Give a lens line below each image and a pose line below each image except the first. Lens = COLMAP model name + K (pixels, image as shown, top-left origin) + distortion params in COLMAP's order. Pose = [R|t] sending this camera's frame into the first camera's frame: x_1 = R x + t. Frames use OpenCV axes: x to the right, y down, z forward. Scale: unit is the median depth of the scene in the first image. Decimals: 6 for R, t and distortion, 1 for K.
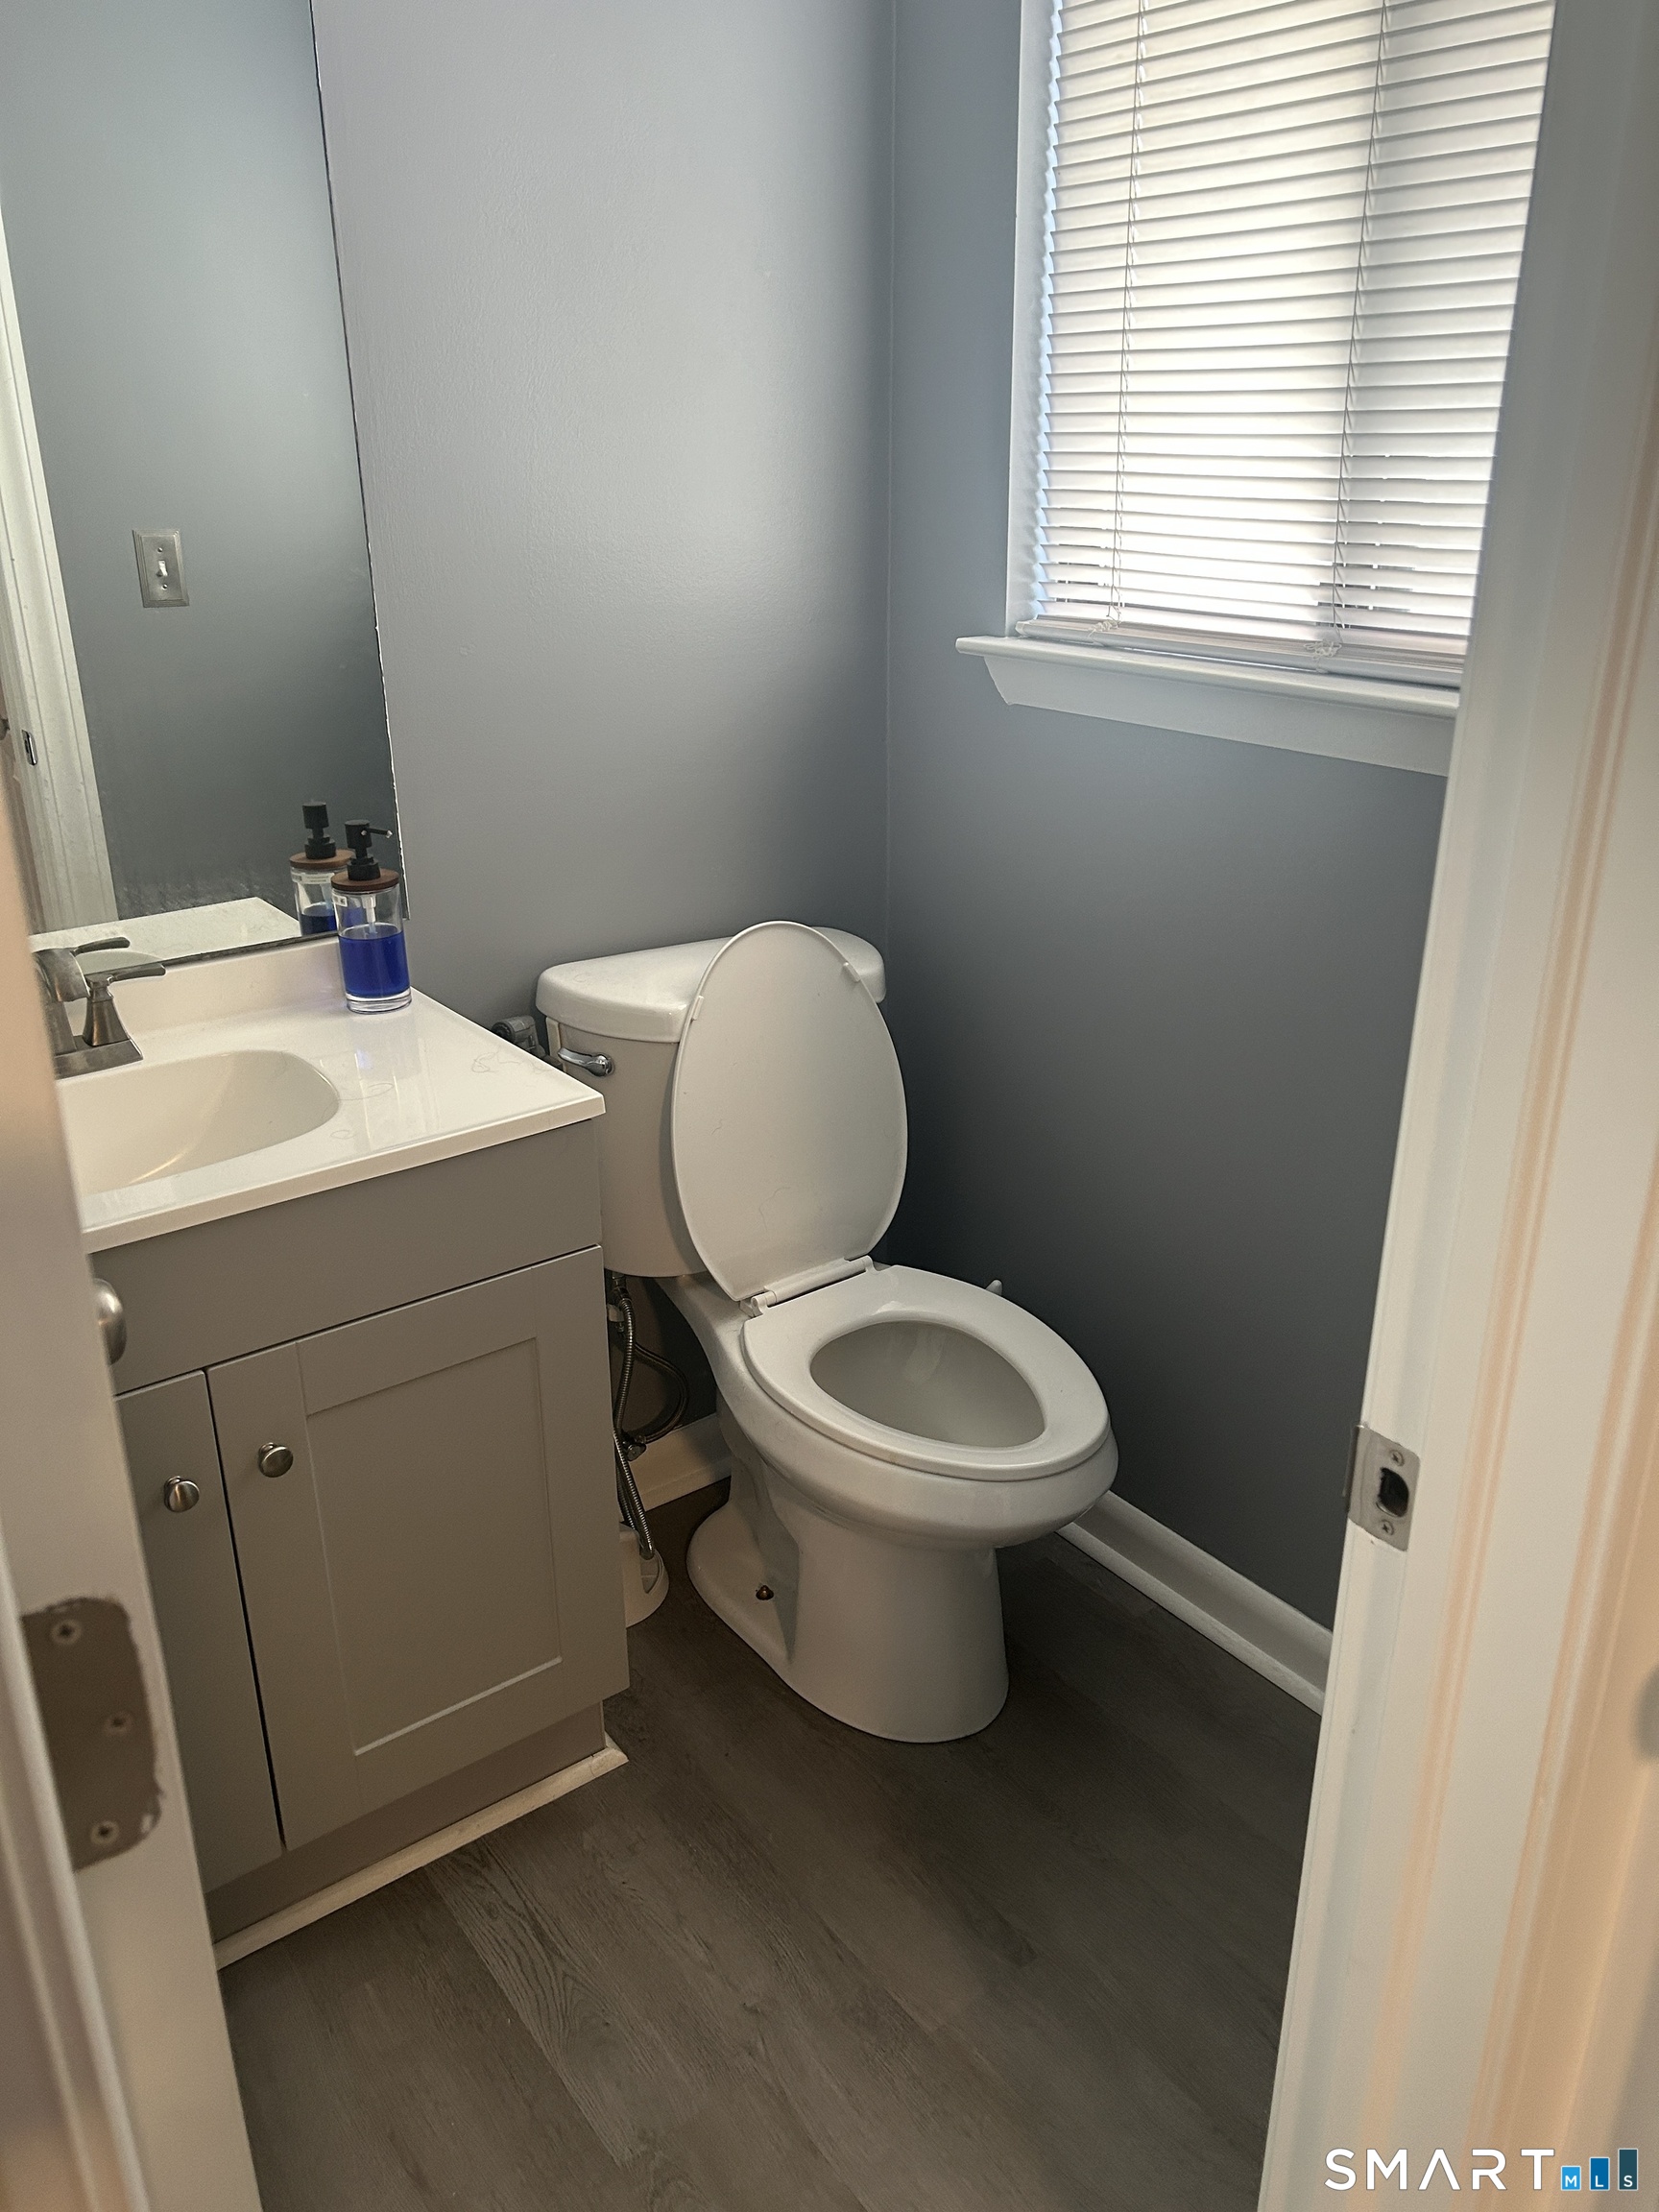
lens RADIAL K [[1696.5, 0, 794.5], [0, 1696.5, 1105.9], [0, 0, 1]] dist [0.123947, -0.129875]
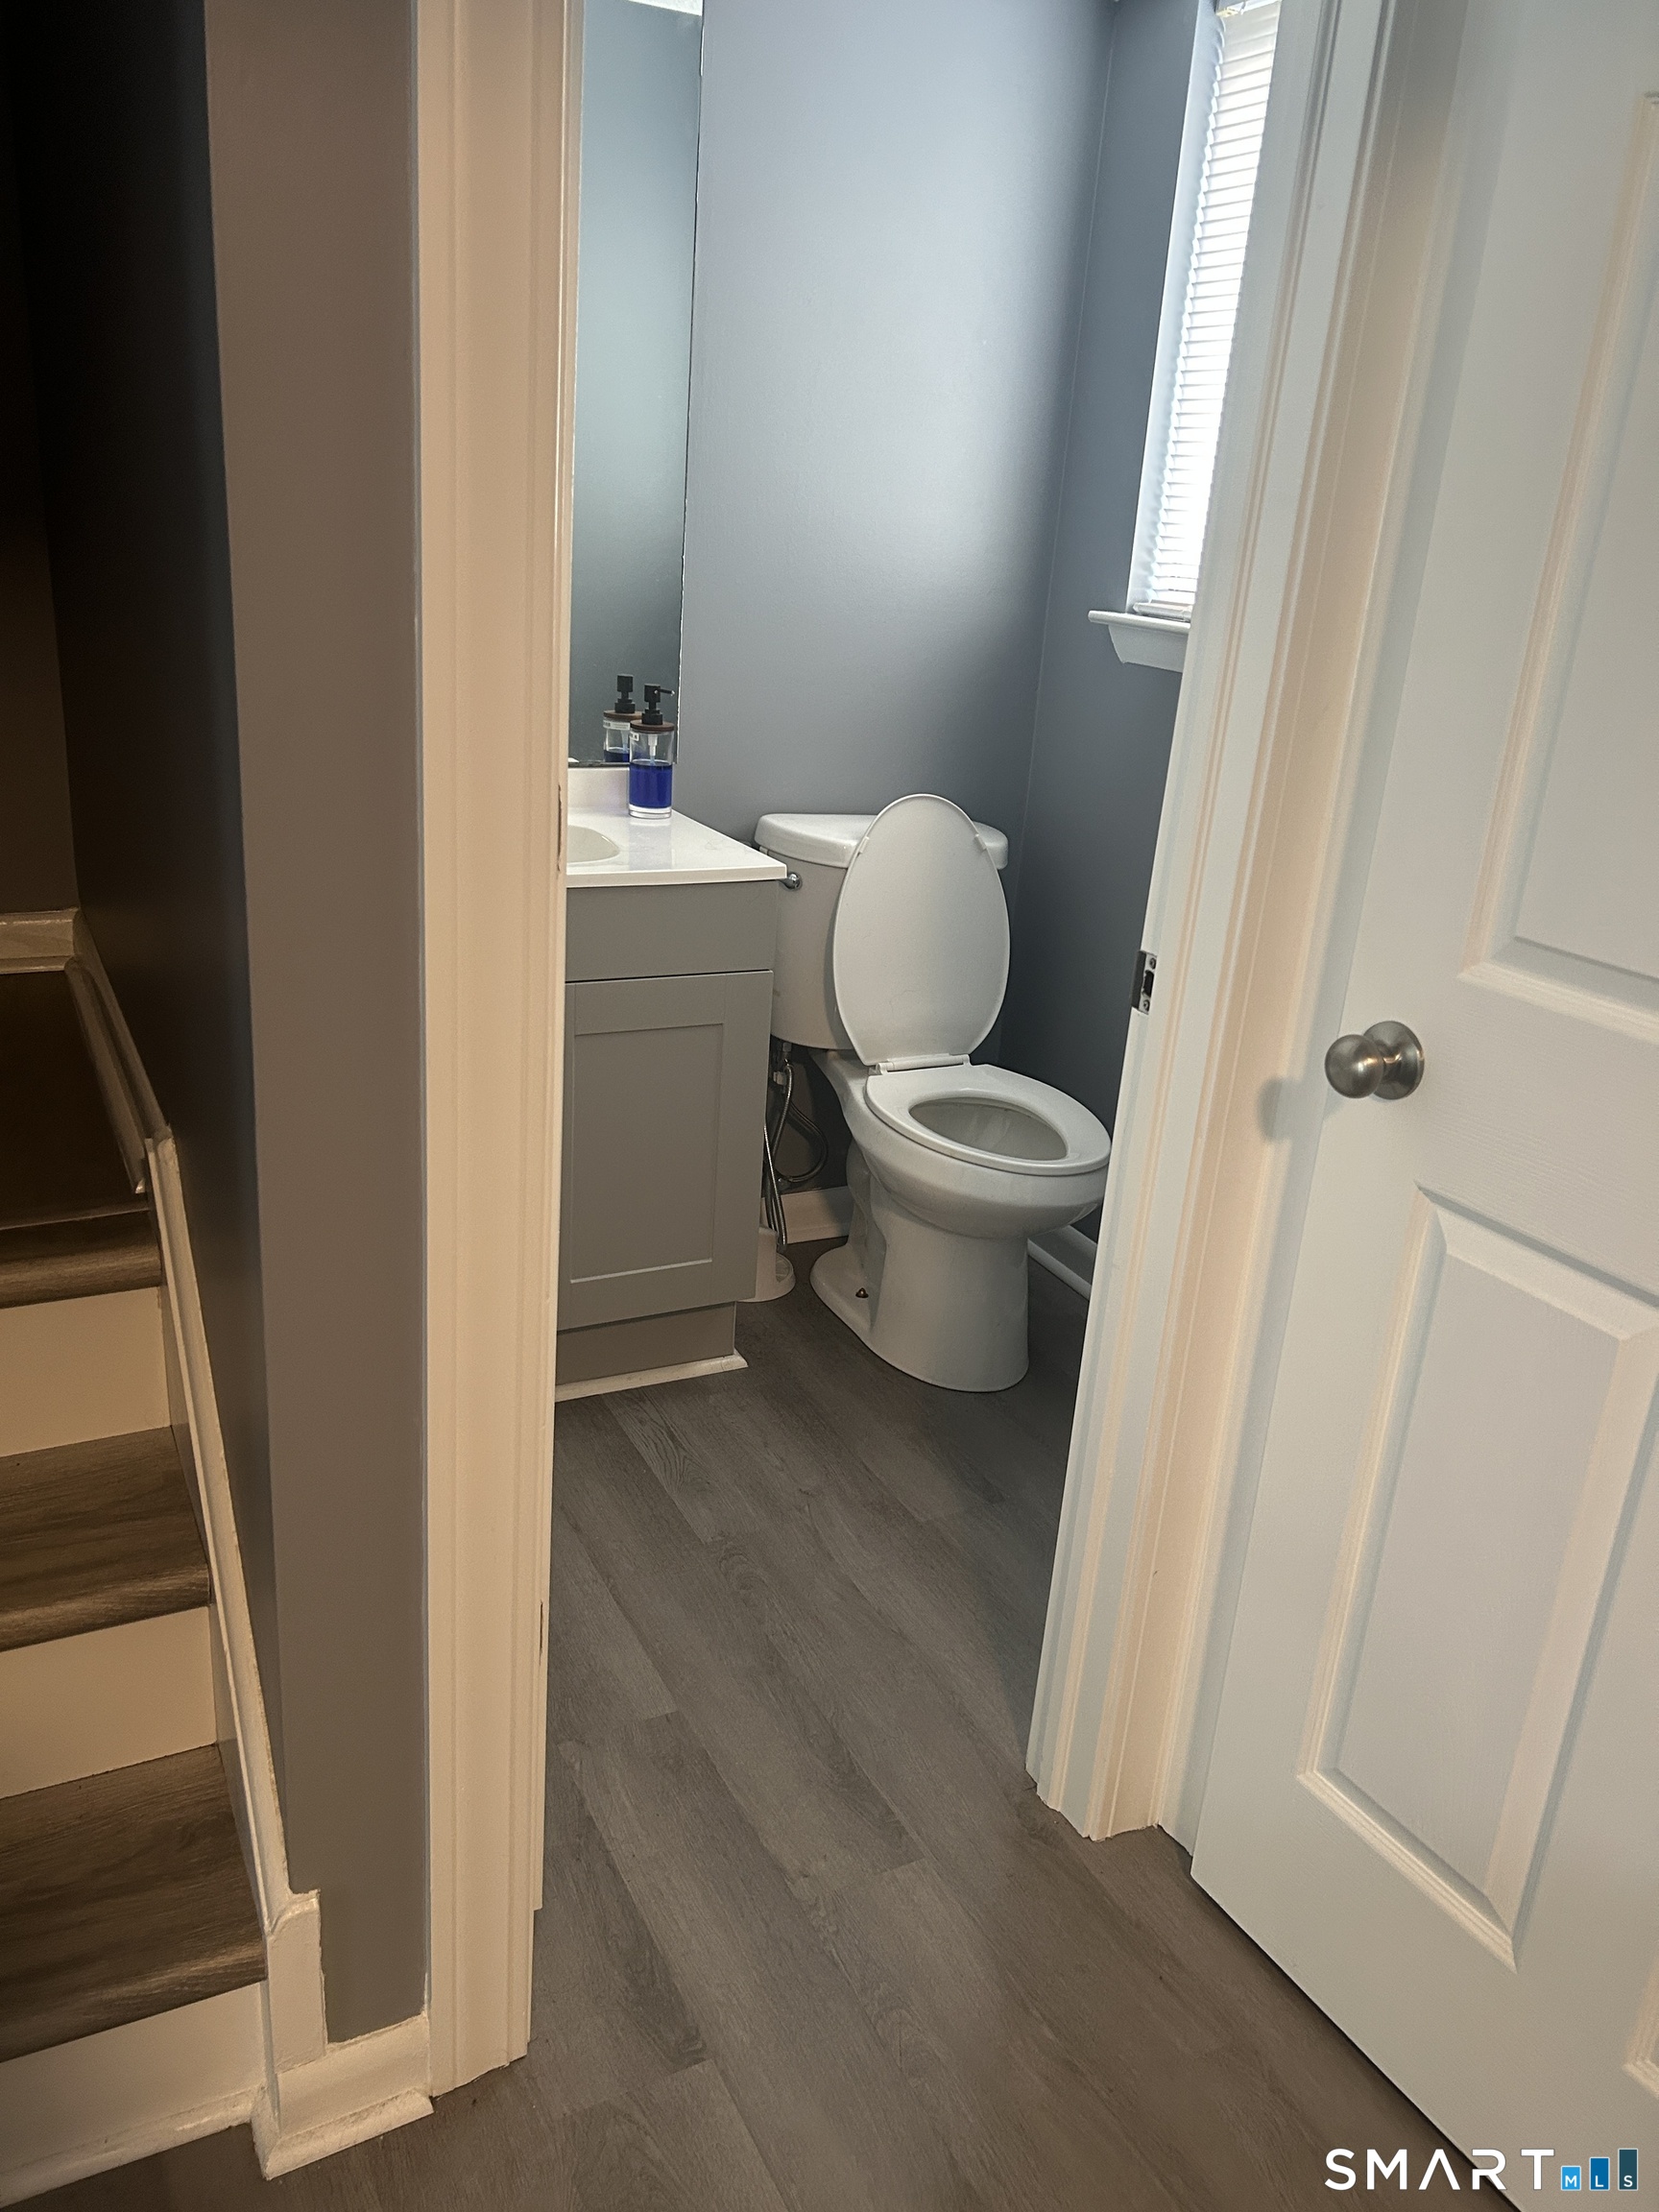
lens RADIAL K [[1696.5, 0, 794.5], [0, 1696.5, 1105.9], [0, 0, 1]] dist [0.123947, -0.129875]
pose [[0.982161, 0.129204, -0.136622, 0.107107], [-0.135124, 0.990212, -0.034947, 0.213188], [0.130770, 0.052785, 0.990007, -0.400362]]
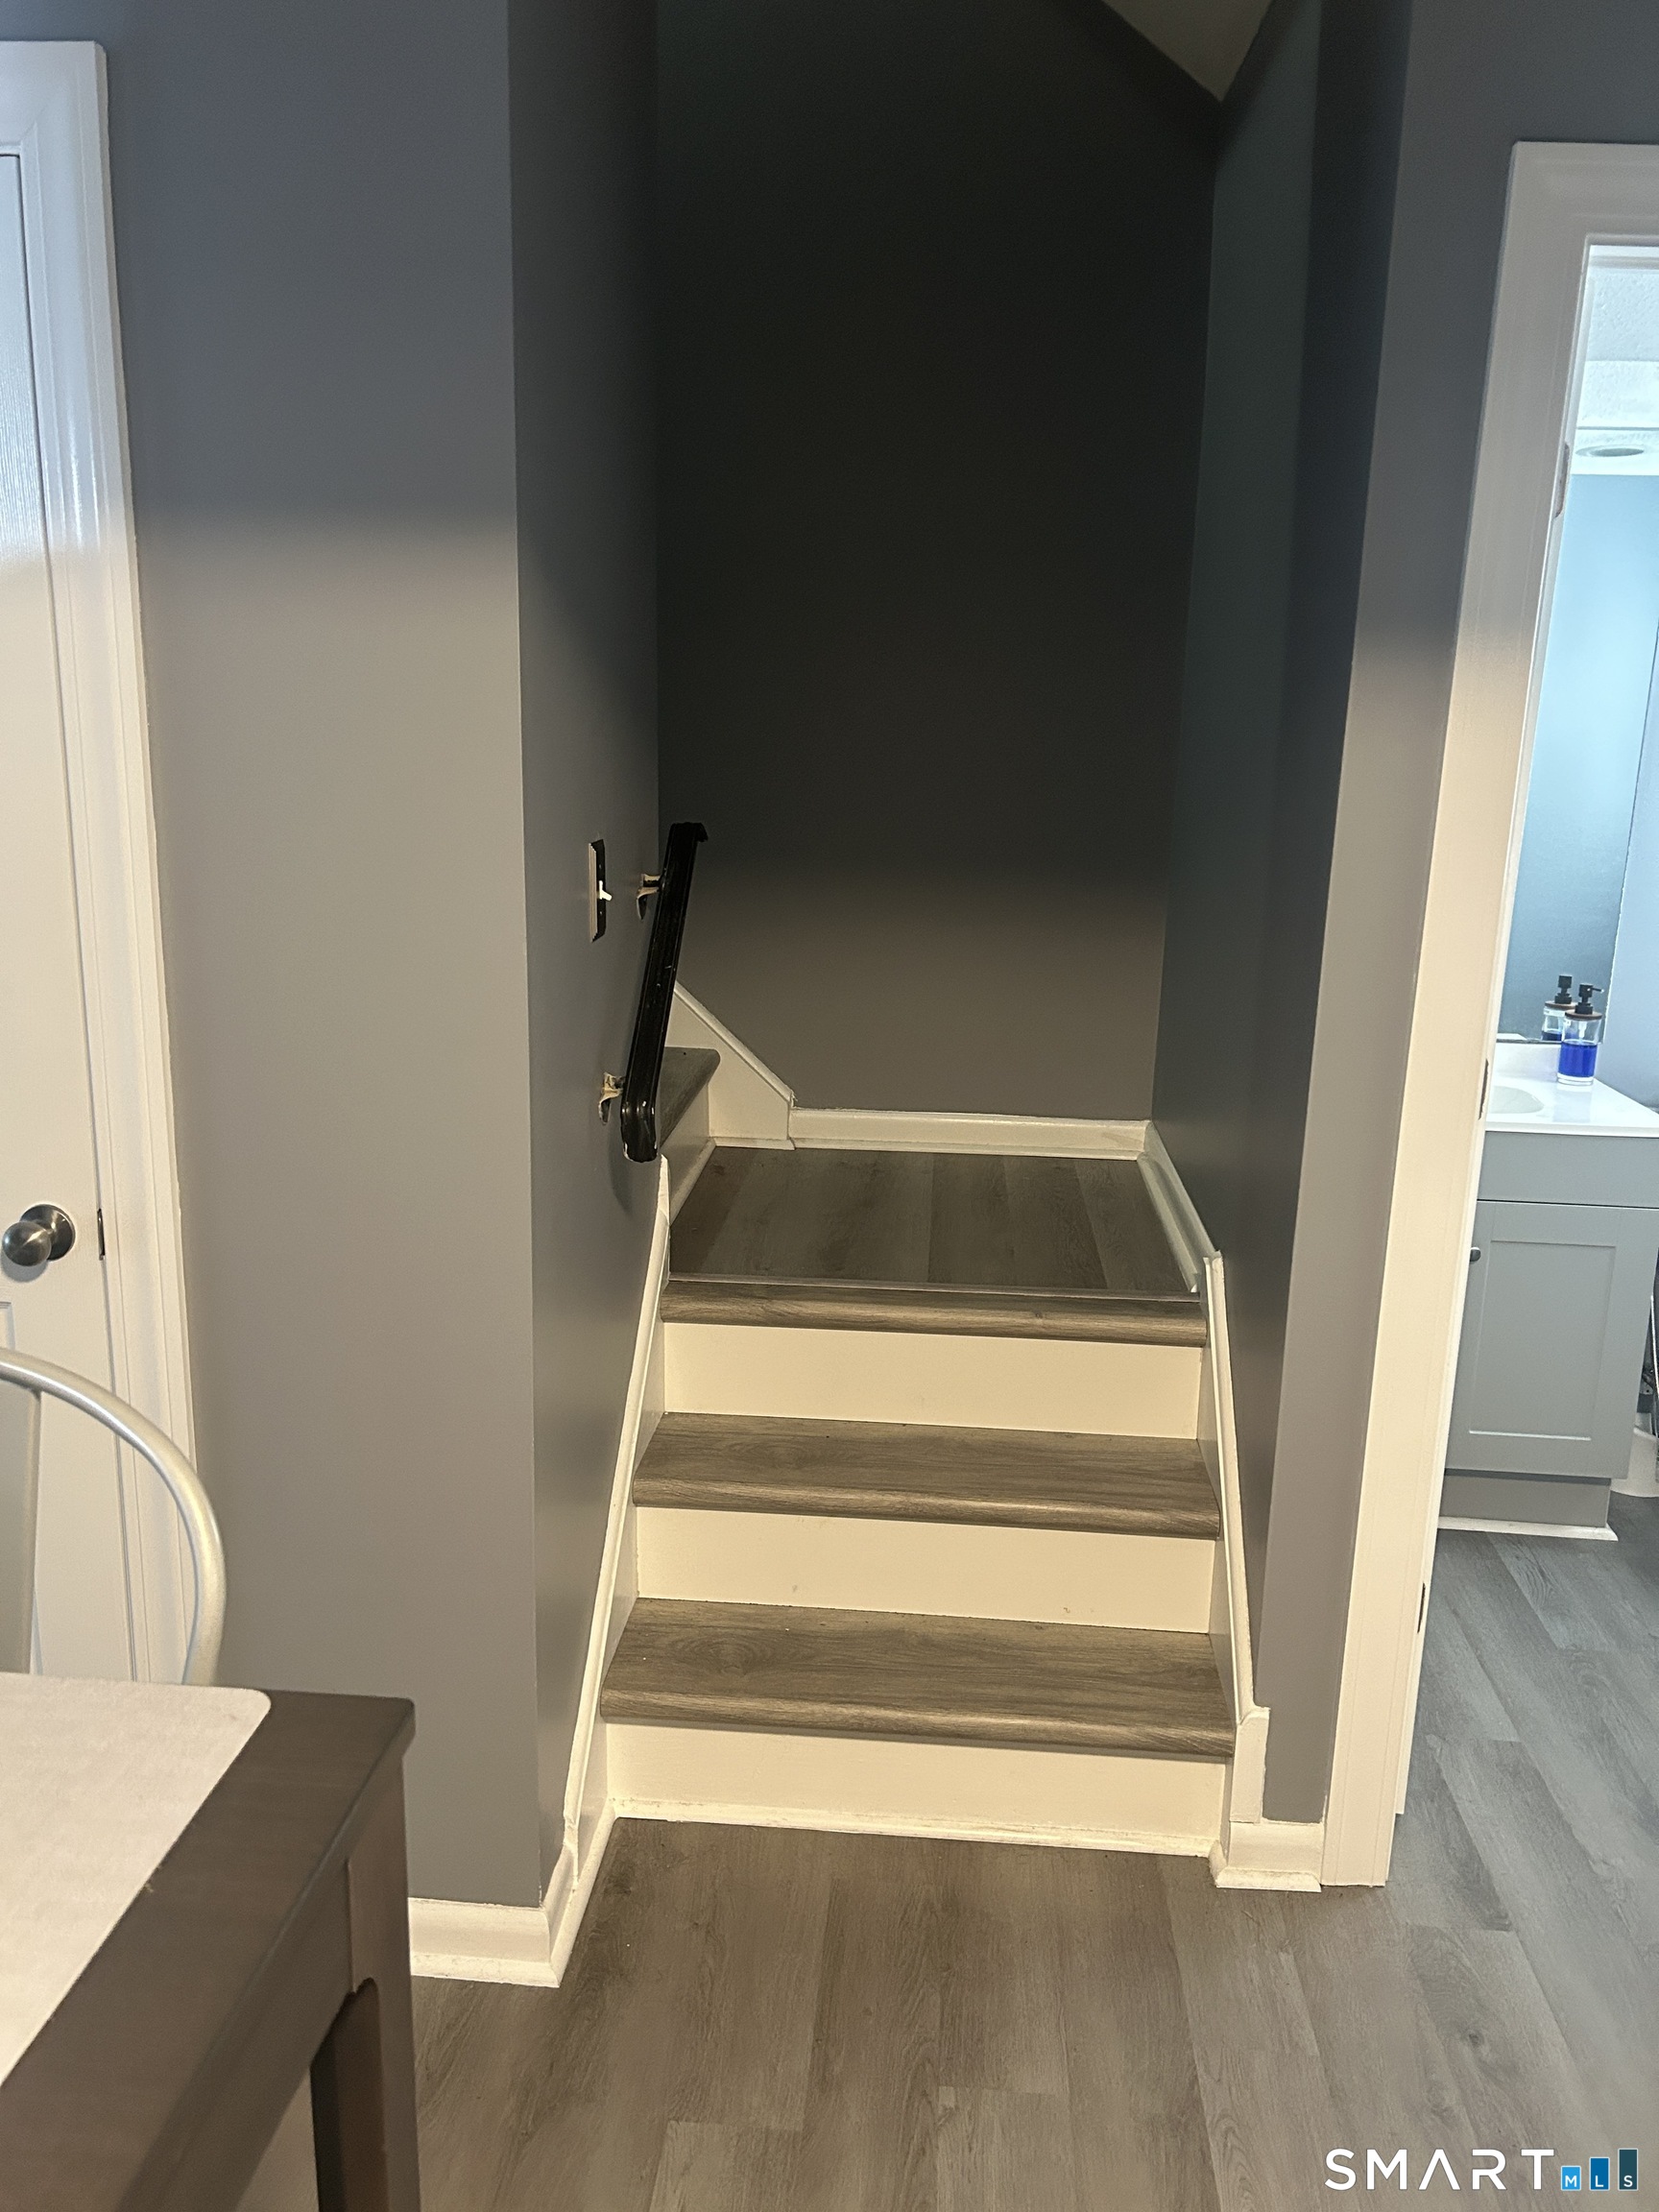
lens RADIAL K [[1668.7, 0, 829.5], [0, 1668.7, 1106.0], [0, 0, 1]] dist [0.003459, -0.030909]
pose [[0.762690, 0.178598, -0.621617, 0.262078], [-0.277753, 0.958422, -0.065421, 0.297893], [0.584087, 0.222552, 0.780585, -0.852785]]
